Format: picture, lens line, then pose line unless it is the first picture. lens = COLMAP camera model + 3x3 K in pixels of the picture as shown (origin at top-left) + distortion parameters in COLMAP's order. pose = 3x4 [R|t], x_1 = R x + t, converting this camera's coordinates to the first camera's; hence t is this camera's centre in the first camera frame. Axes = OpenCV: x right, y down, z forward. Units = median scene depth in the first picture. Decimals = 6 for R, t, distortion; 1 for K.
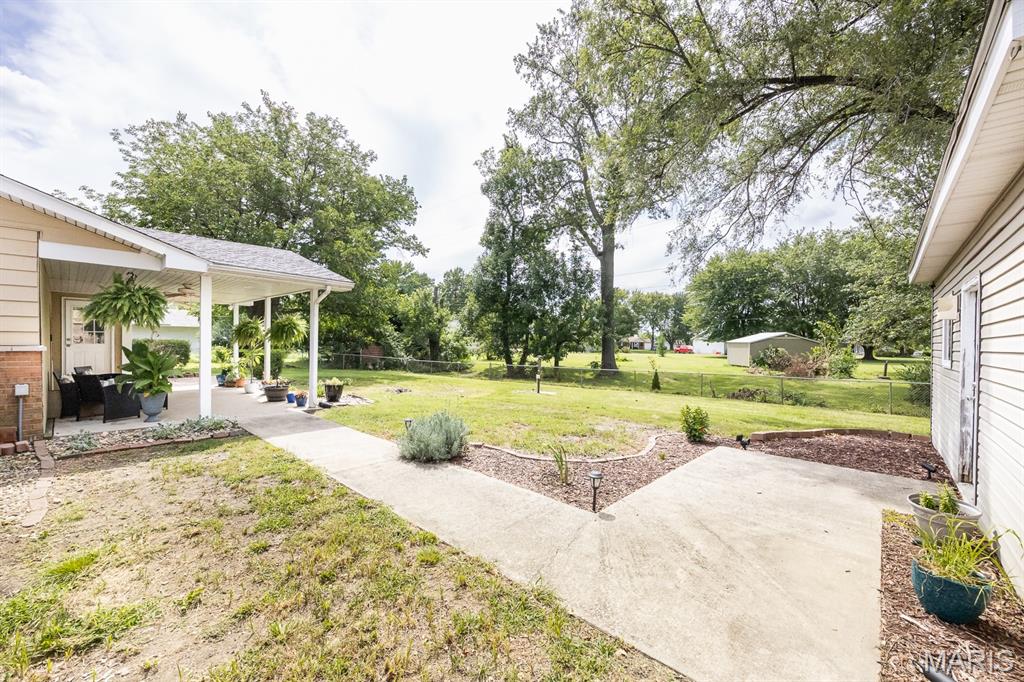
lens RADIAL K [[410.8, 0, 506.4], [0, 410.8, 345.0], [0, 0, 1]] dist [-0.002113, -0.000239]
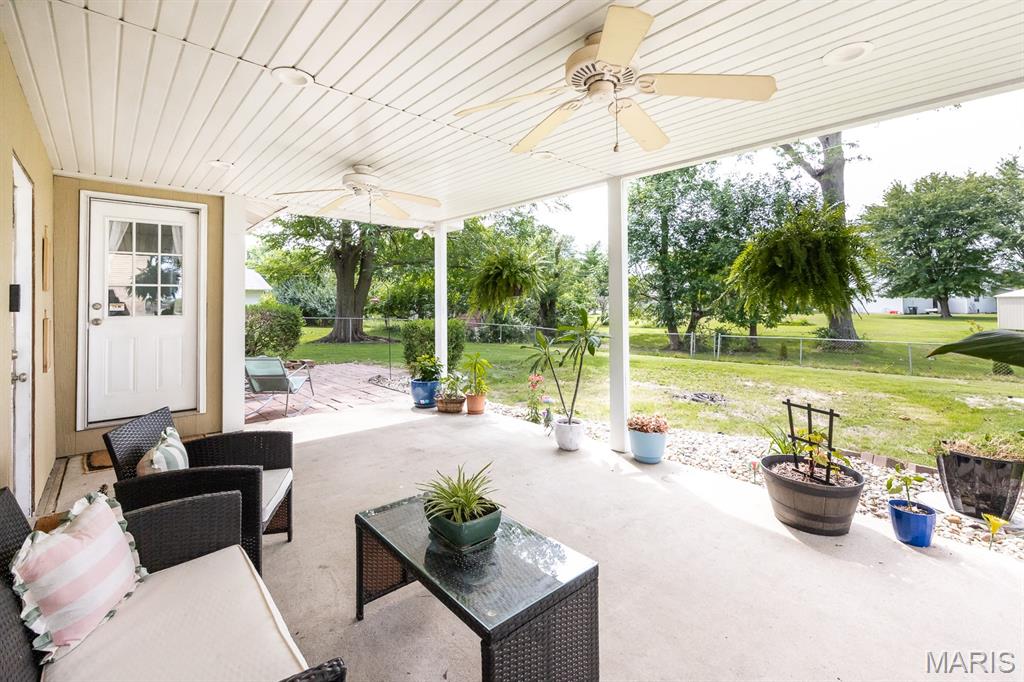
lens RADIAL K [[447.2, 0, 521.0], [0, 447.2, 295.1], [0, 0, 1]] dist [-0.003929, -0.000012]
pose [[0.996565, -0.019186, -0.080557, -0.623194], [0.016982, 0.999465, -0.027966, -0.005981], [0.081051, 0.026502, 0.996358, 0.602521]]
